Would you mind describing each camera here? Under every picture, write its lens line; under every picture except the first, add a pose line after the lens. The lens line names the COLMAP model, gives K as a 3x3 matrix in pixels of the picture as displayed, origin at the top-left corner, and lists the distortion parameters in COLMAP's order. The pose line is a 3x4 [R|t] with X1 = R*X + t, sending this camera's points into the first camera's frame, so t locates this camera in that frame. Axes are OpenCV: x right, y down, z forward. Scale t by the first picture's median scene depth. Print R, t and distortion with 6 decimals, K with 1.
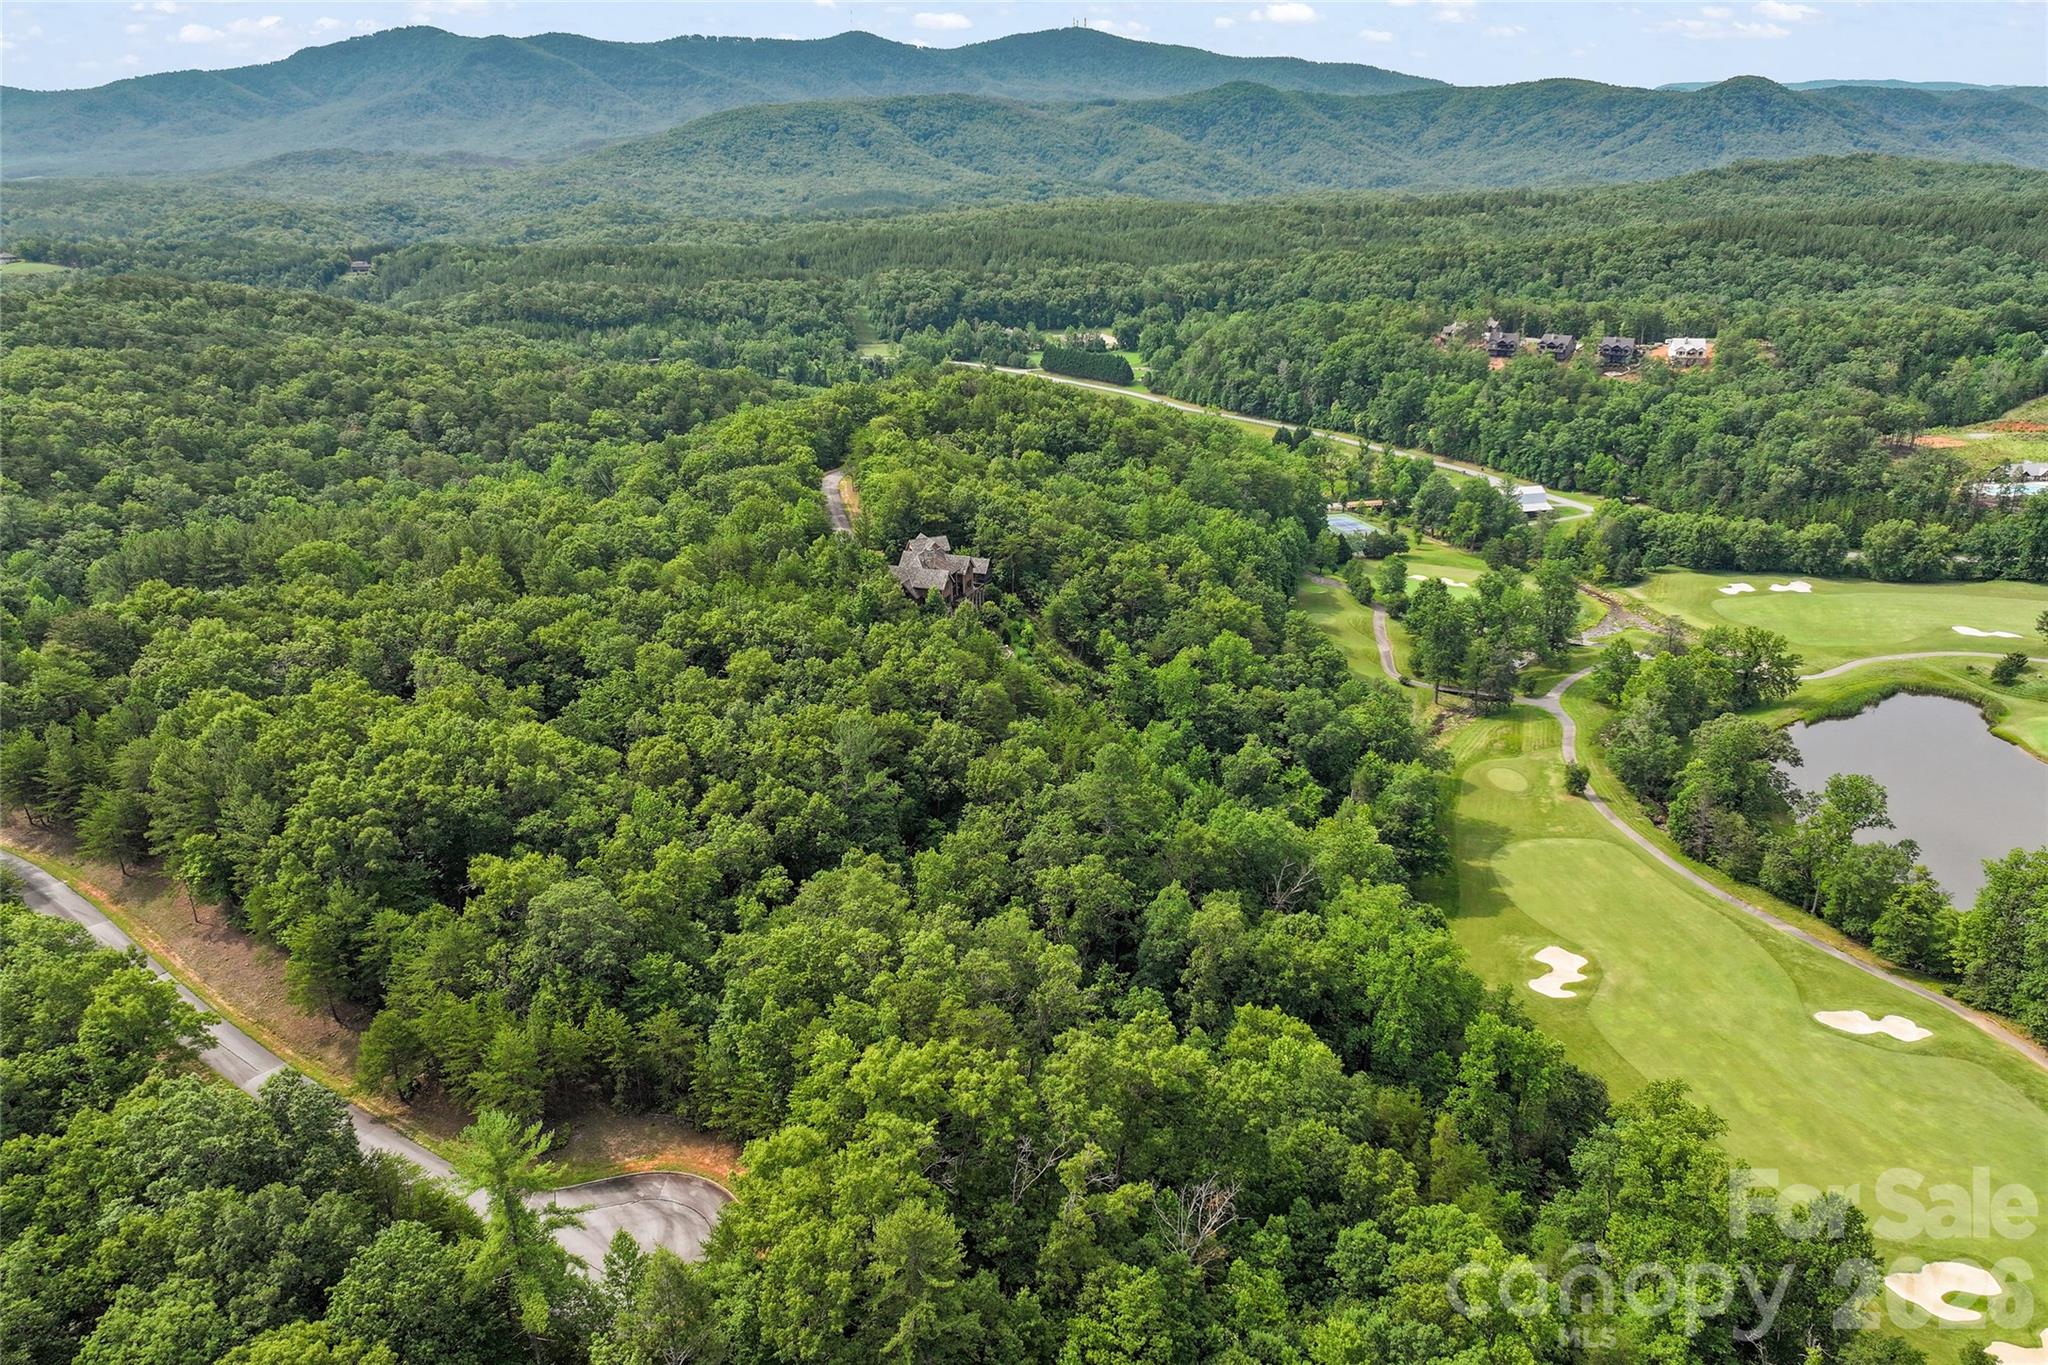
lens RADIAL K [[1438.1, 0, 1033.1], [0, 1438.1, 681.7], [0, 0, 1]] dist [0.000853, 0.016054]
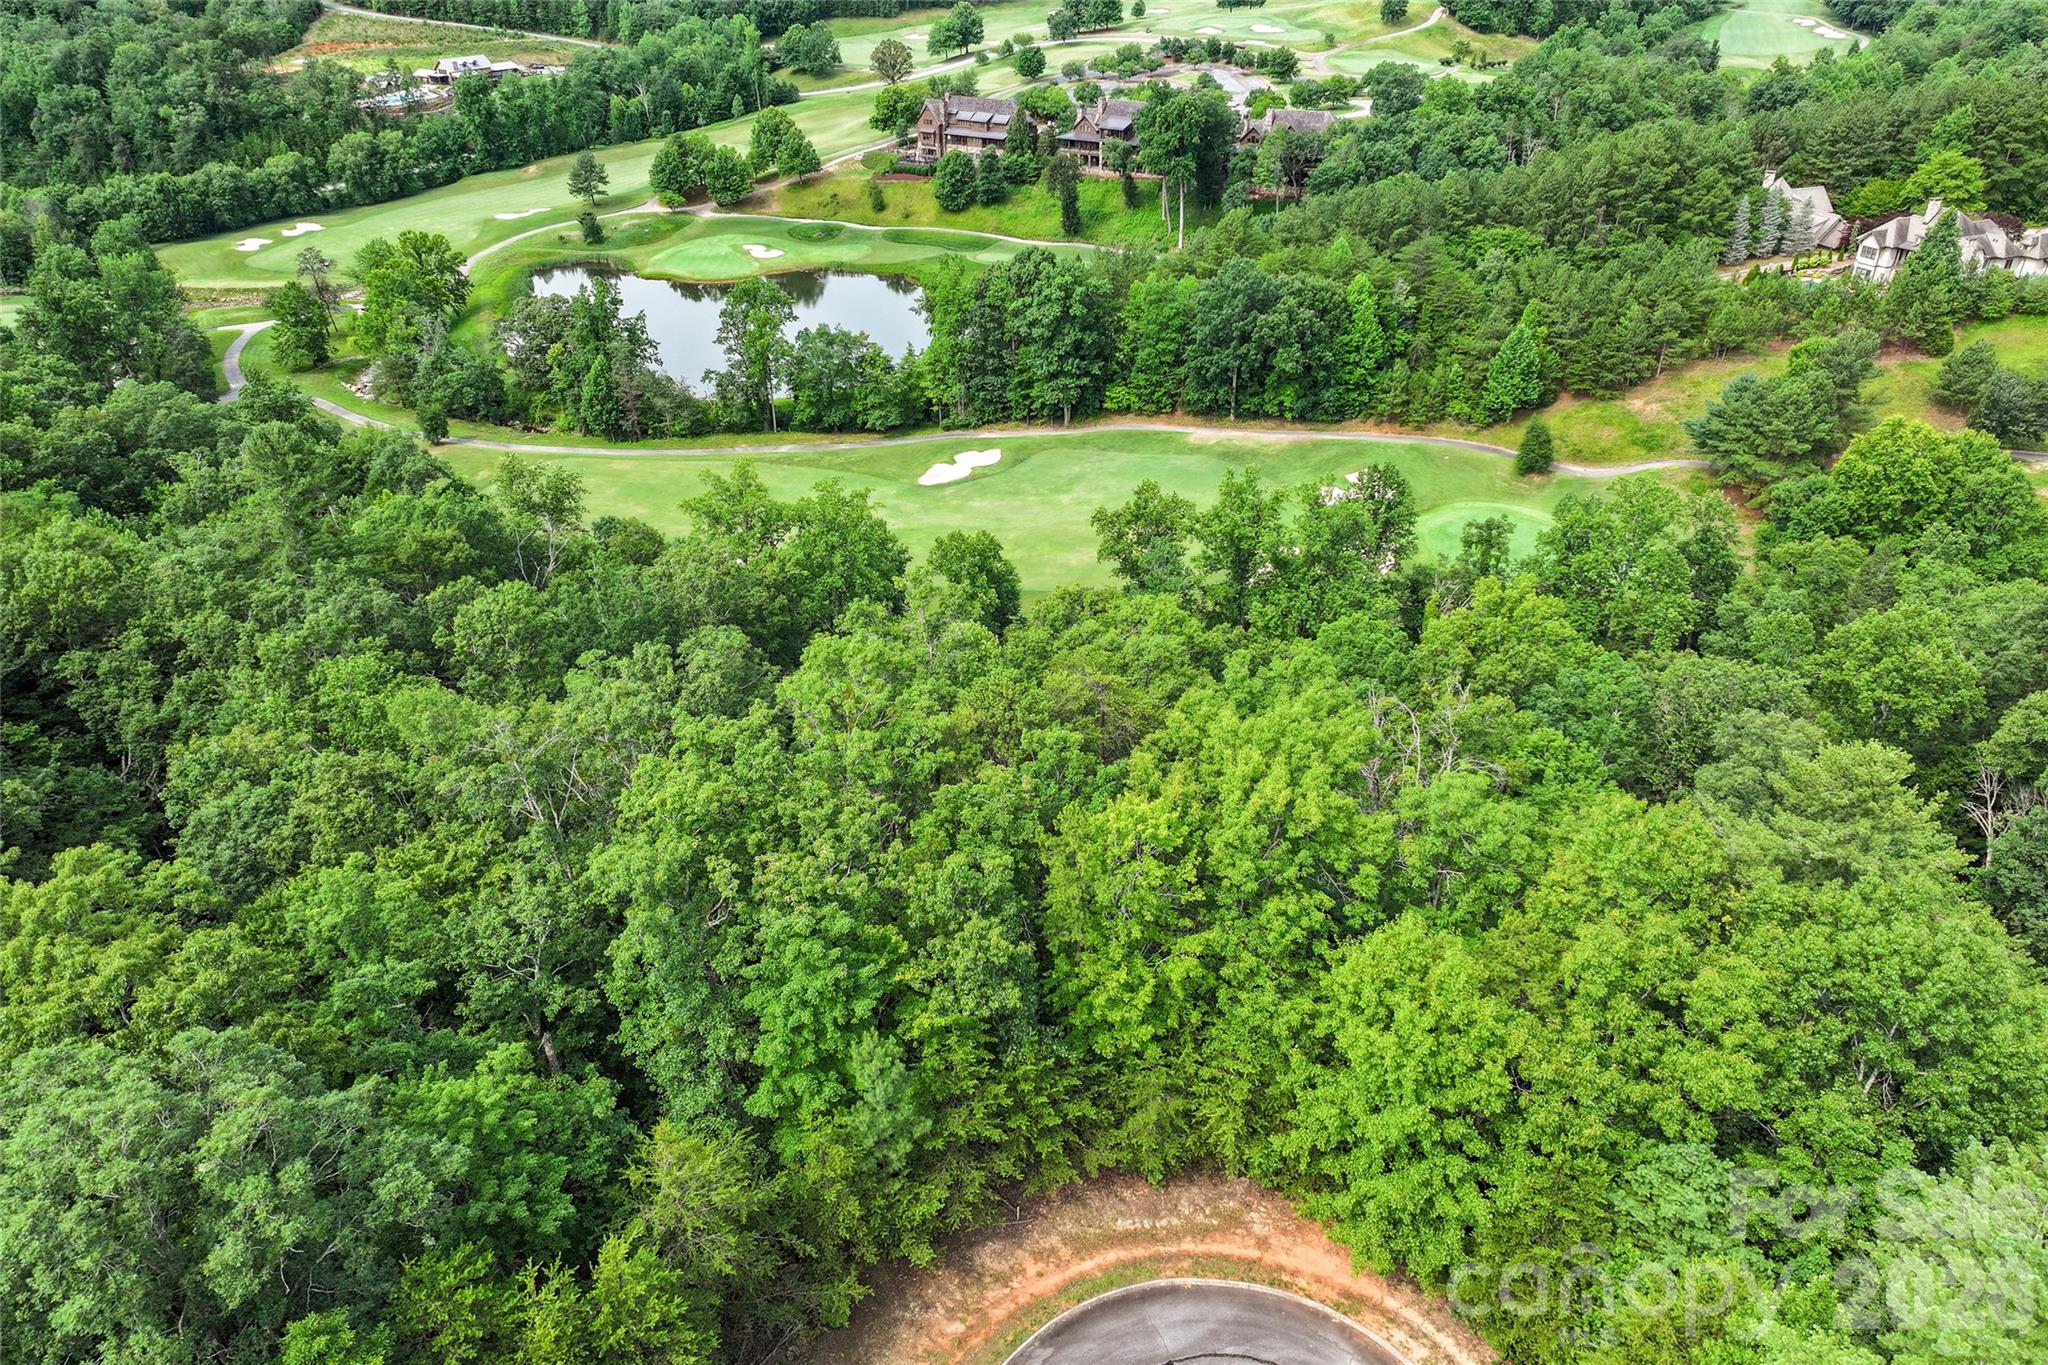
lens RADIAL K [[1438.1, 0, 1032.2], [0, 1438.1, 672.1], [0, 0, 1]] dist [0.000853, 0.016054]
pose [[0.365440, -0.454950, 0.812080, -0.143172], [0.329669, 0.879131, 0.344161, 0.015705], [-0.870501, 0.141947, 0.471253, 0.241792]]
